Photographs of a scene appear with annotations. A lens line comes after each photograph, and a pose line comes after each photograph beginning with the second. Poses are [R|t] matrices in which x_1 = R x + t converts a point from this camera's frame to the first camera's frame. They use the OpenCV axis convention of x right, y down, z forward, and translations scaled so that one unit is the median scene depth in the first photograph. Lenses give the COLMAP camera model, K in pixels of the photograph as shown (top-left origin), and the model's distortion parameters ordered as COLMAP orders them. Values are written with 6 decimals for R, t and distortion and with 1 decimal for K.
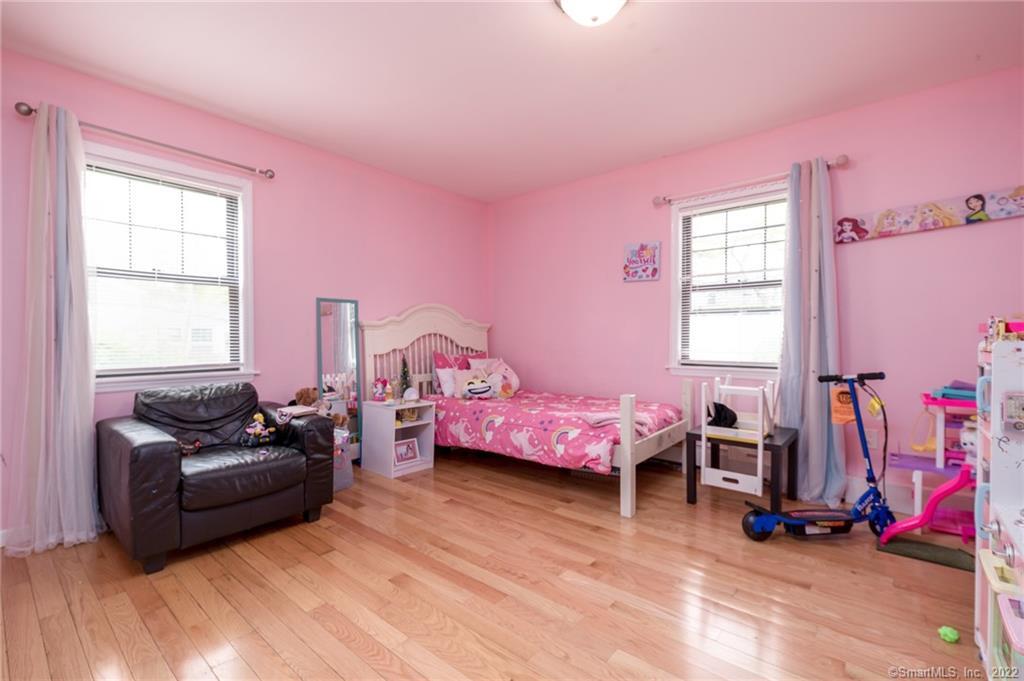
lens RADIAL K [[448.8, 0, 508.7], [0, 448.8, 338.7], [0, 0, 1]] dist [-0.000750, -0.000331]
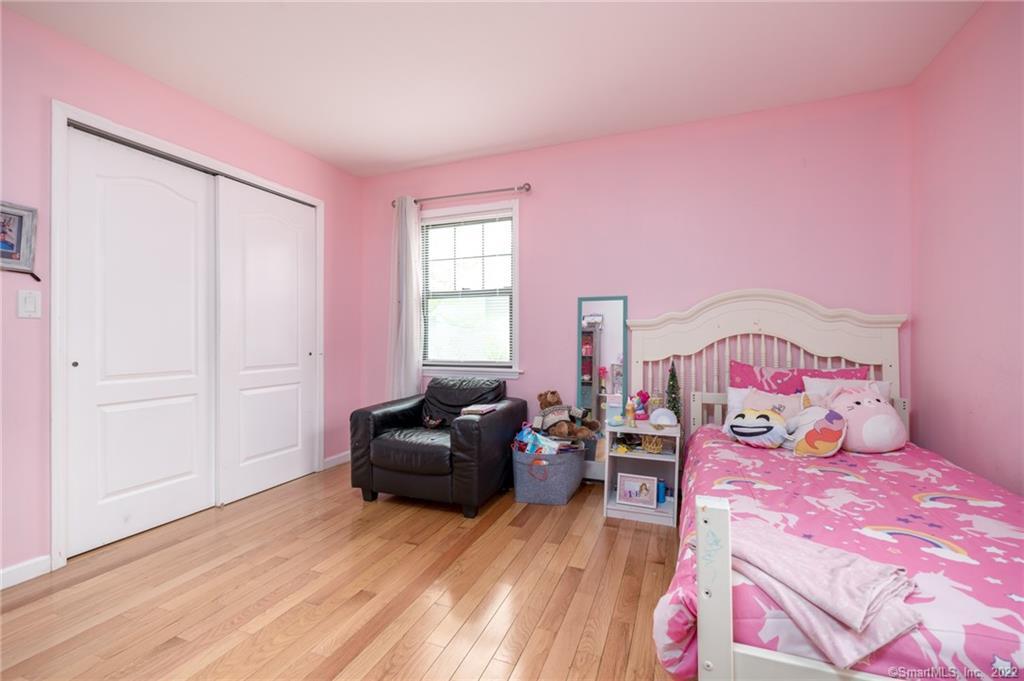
lens RADIAL K [[448.8, 0, 509.4], [0, 448.8, 338.8], [0, 0, 1]] dist [-0.000750, -0.000331]
pose [[0.321417, 0.002922, -0.946933, 0.477263], [-0.003485, 0.999992, 0.001903, -0.006401], [0.946931, 0.002689, 0.321425, 0.624562]]
